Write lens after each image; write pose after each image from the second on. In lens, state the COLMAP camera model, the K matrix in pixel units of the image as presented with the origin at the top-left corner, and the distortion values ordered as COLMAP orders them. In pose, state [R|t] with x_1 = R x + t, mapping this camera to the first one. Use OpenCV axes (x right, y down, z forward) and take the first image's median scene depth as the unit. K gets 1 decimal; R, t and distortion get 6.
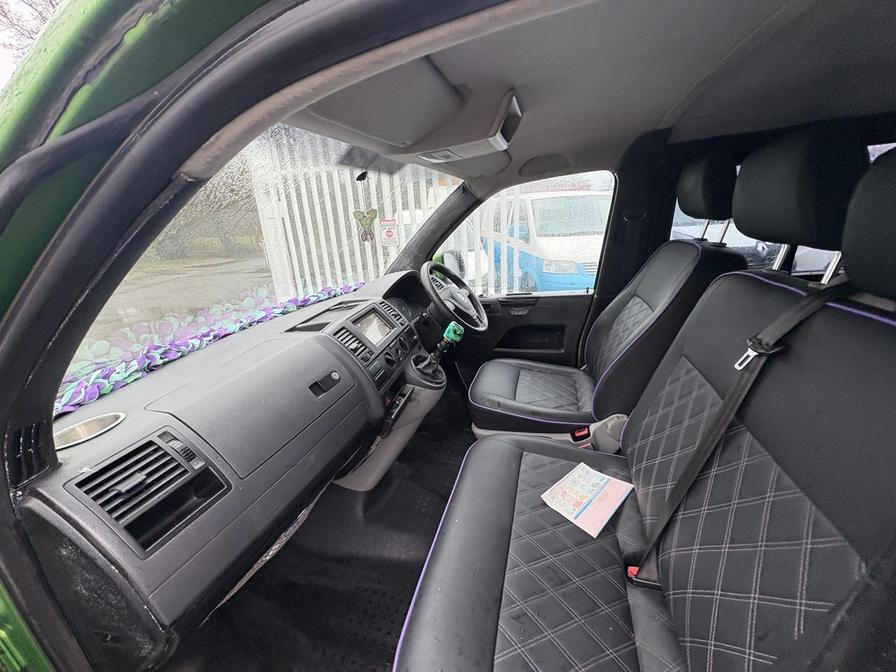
lens RADIAL K [[355.0, 0, 448.0], [0, 355.0, 336.0], [0, 0, 1]] dist [-0.000246, 0.000148]
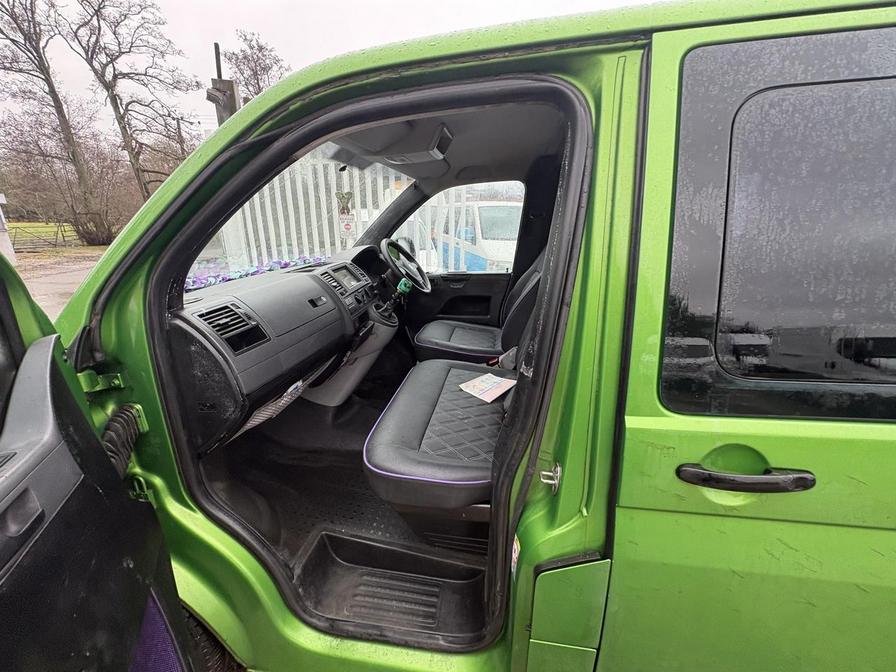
lens RADIAL K [[355.0, 0, 448.0], [0, 355.0, 336.0], [0, 0, 1]] dist [-0.000246, 0.000148]
pose [[0.990627, 0.024028, 0.134467, 0.002467], [-0.022015, 0.999622, -0.016438, 0.204736], [-0.134812, 0.013324, 0.990782, -0.398185]]
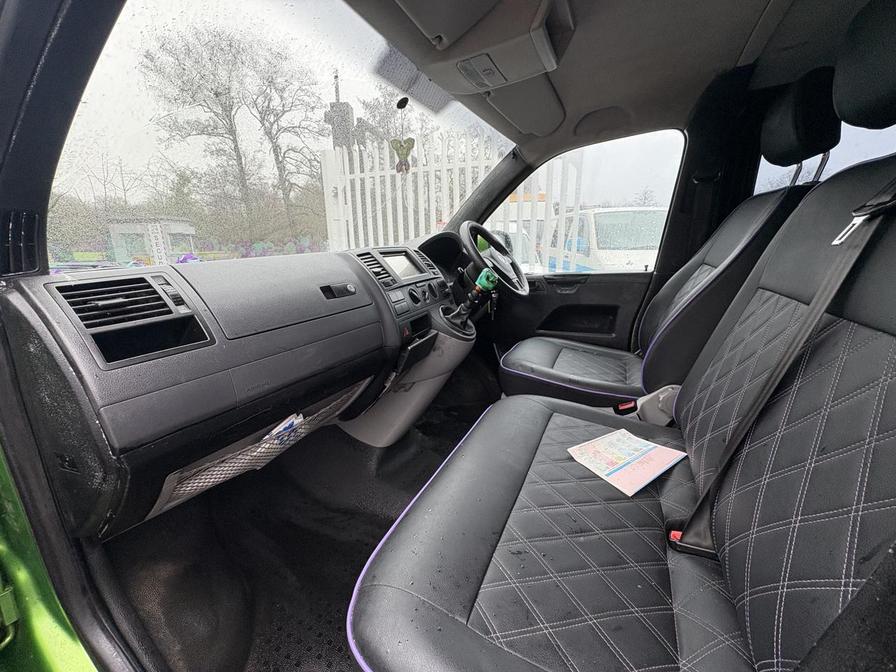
lens RADIAL K [[355.0, 0, 448.0], [0, 355.0, 336.0], [0, 0, 1]] dist [-0.000246, 0.000148]
pose [[0.985512, 0.077737, -0.150743, 0.067602], [-0.087773, 0.994265, -0.061094, 0.200519], [0.145129, 0.073441, 0.986683, 0.077759]]
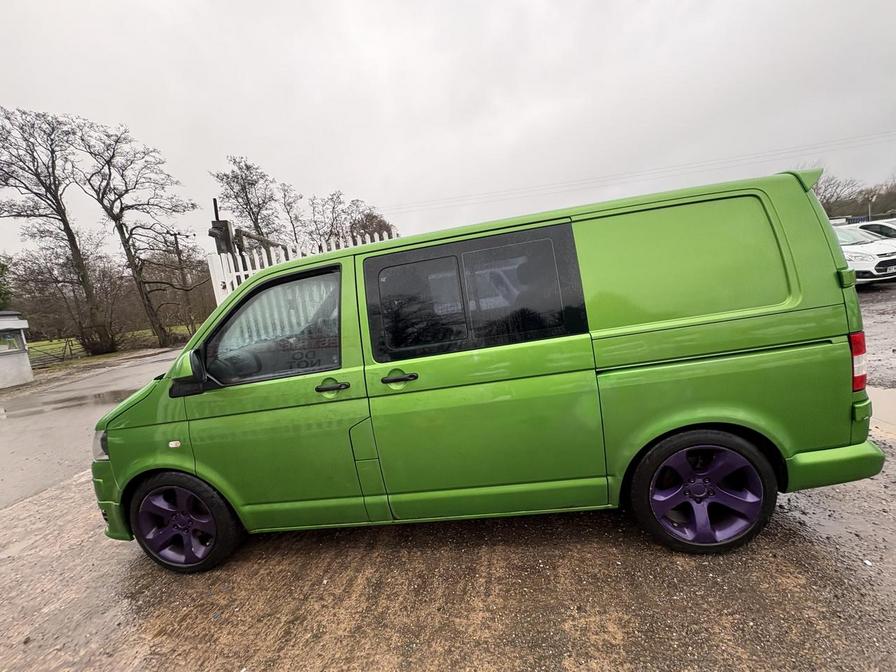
lens RADIAL K [[354.6, 0, 454.4], [0, 354.6, 339.2], [0, 0, 1]] dist [0.000007, -0.000336]
pose [[0.983310, -0.085224, 0.160745, 0.496426], [0.114289, 0.976772, -0.181260, 0.536078], [-0.141564, 0.196606, 0.970209, -1.615727]]
